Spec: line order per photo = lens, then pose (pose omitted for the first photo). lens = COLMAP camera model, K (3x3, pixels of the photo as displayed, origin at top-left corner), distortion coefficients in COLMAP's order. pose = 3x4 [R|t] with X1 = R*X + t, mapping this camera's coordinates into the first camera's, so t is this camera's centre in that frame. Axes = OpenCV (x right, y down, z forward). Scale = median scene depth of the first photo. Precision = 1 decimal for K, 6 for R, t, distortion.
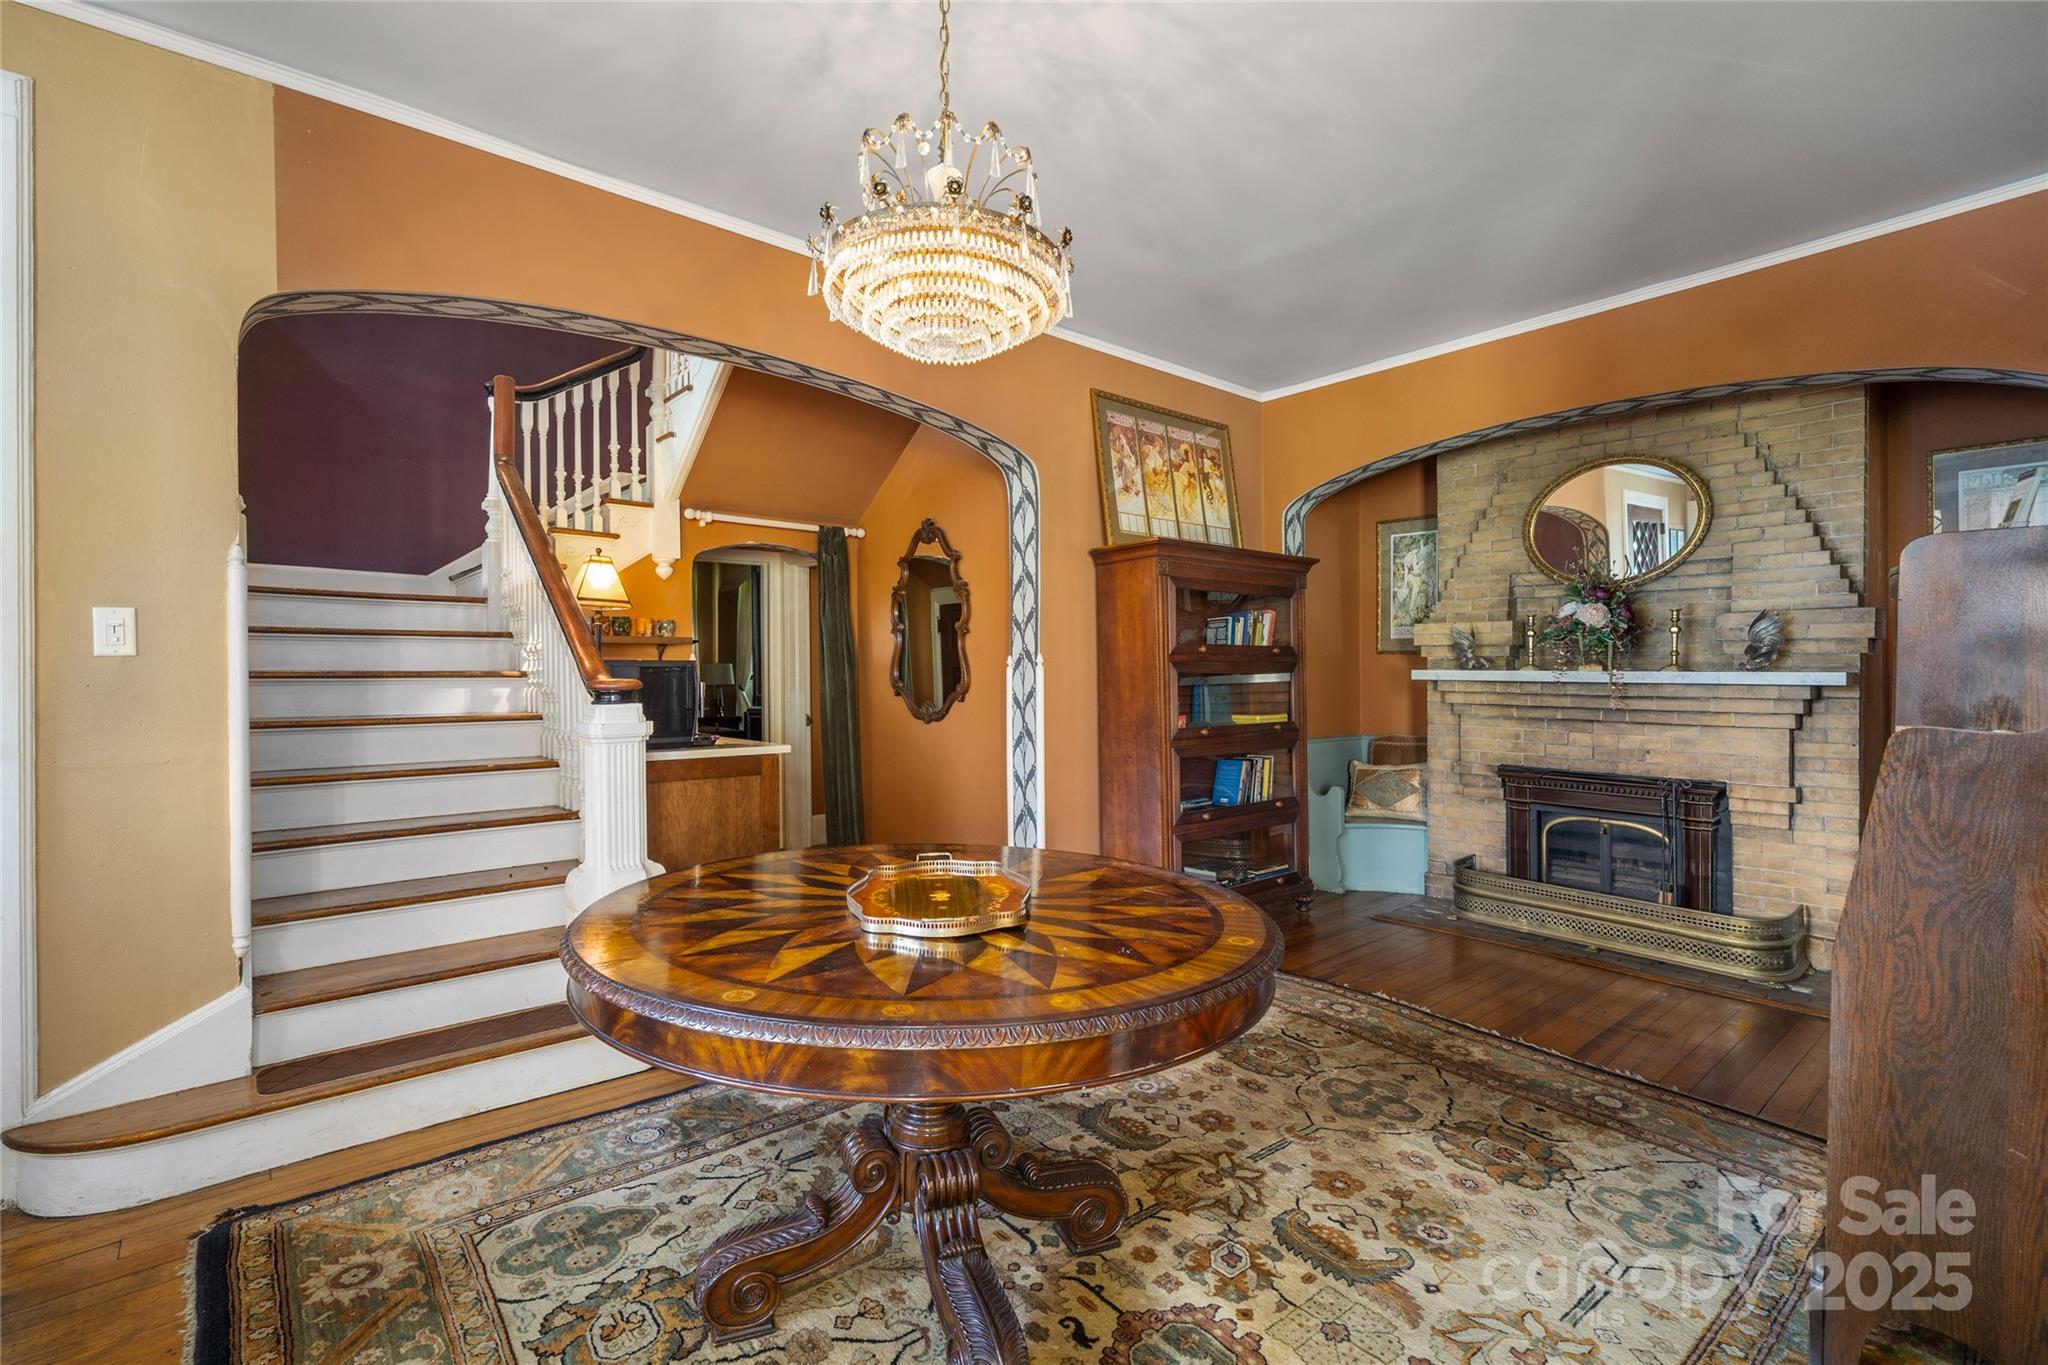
lens RADIAL K [[891.8, 0, 1020.8], [0, 891.8, 660.7], [0, 0, 1]] dist [-0.000832, 0.000124]
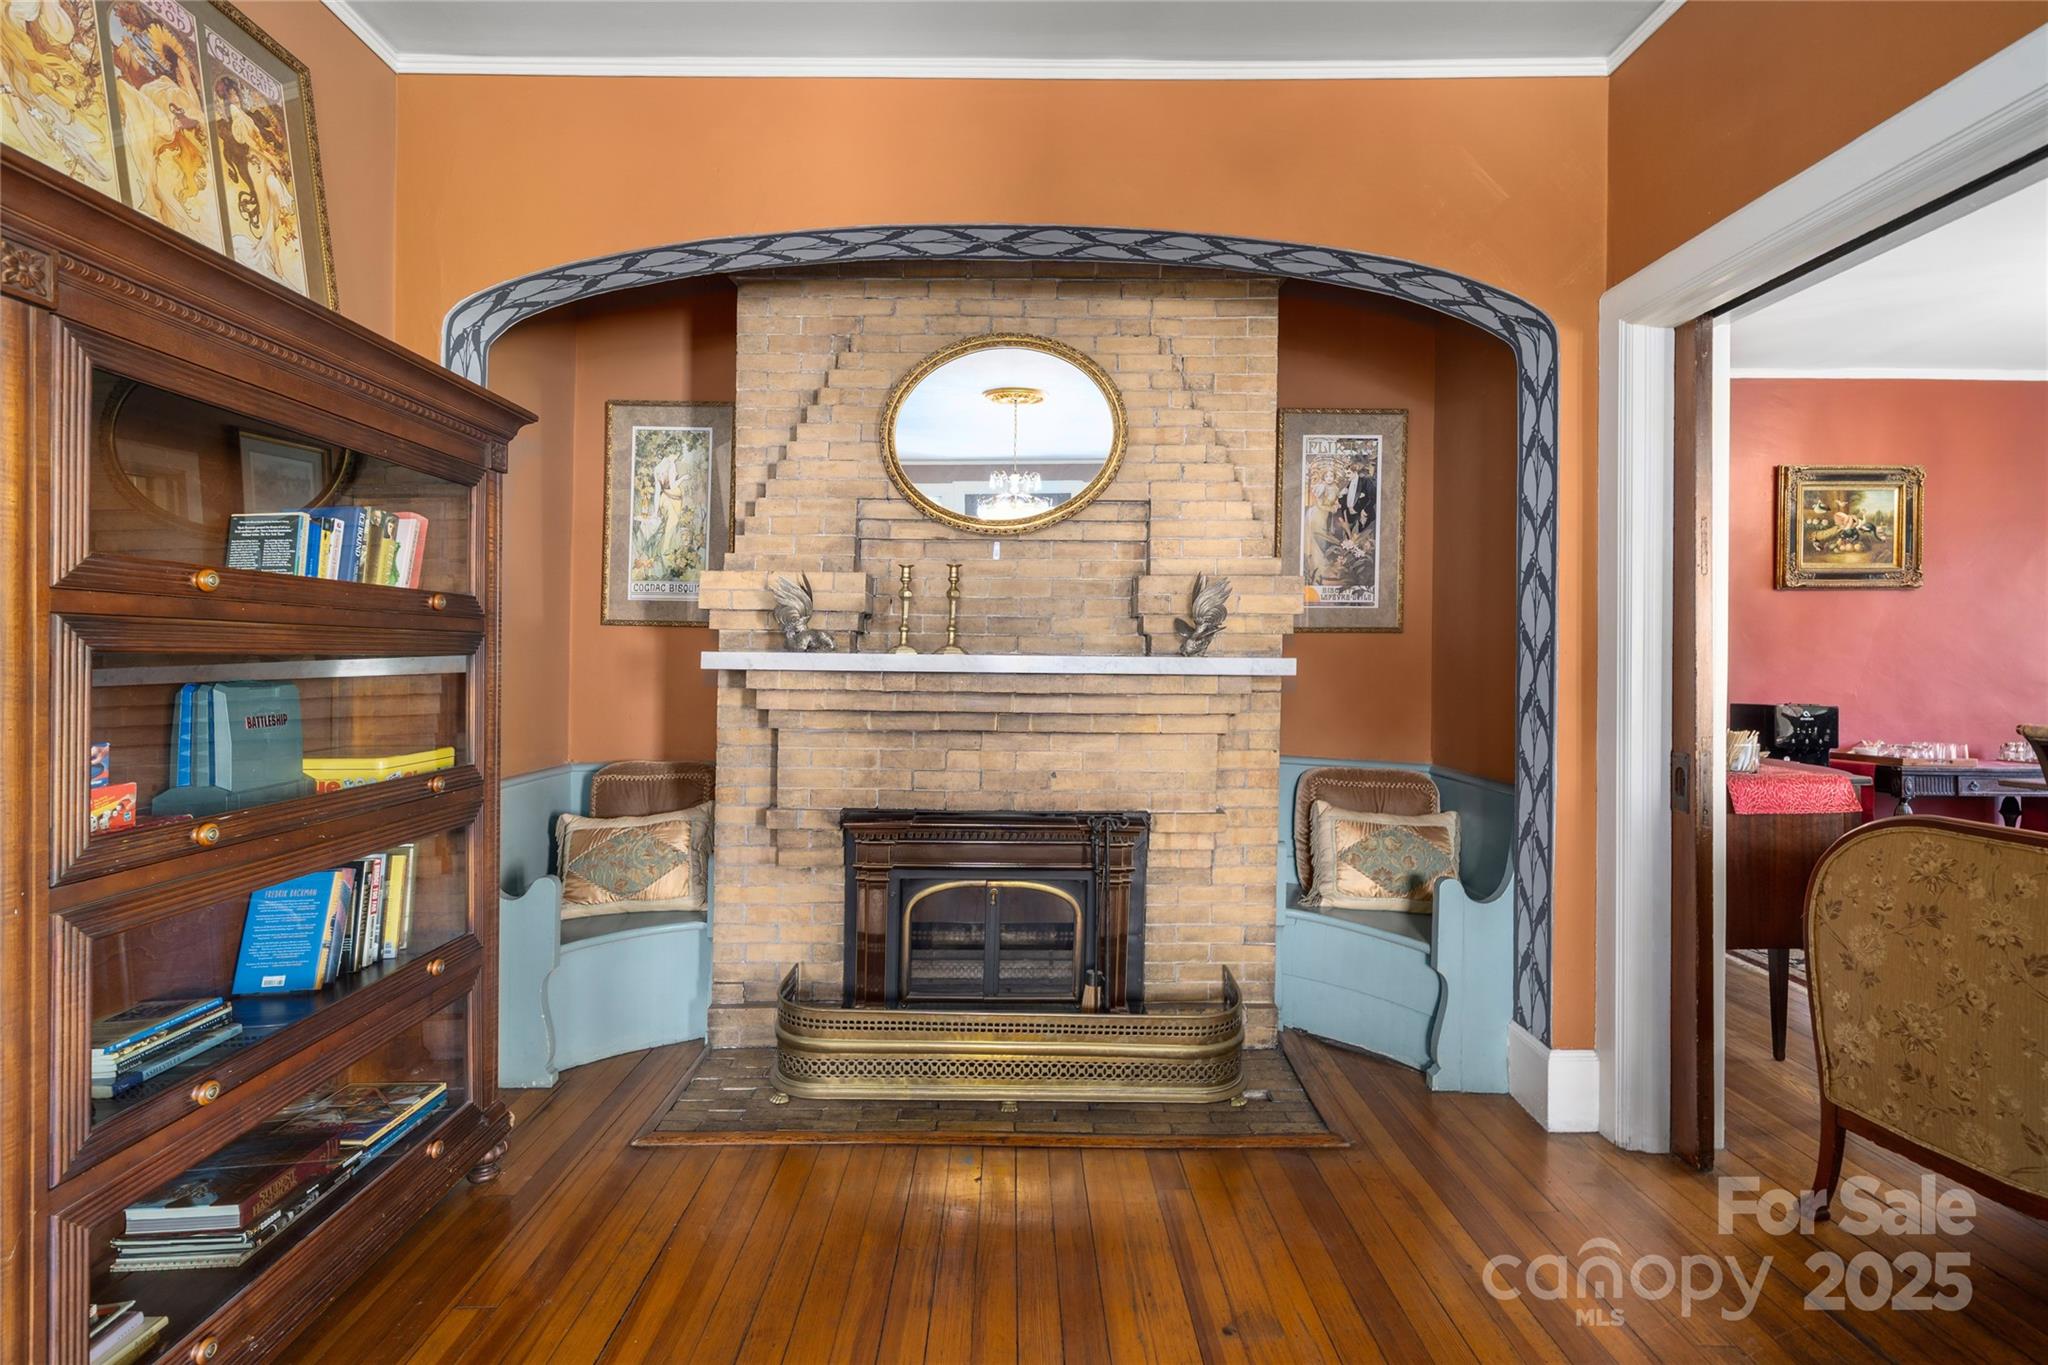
lens RADIAL K [[891.8, 0, 979.7], [0, 891.8, 640.6], [0, 0, 1]] dist [-0.000832, 0.000124]
pose [[0.625887, 0.020958, 0.779632, 0.121780], [-0.013875, 0.999780, -0.015737, 0.010359], [-0.779790, -0.000967, 0.626040, 0.549050]]
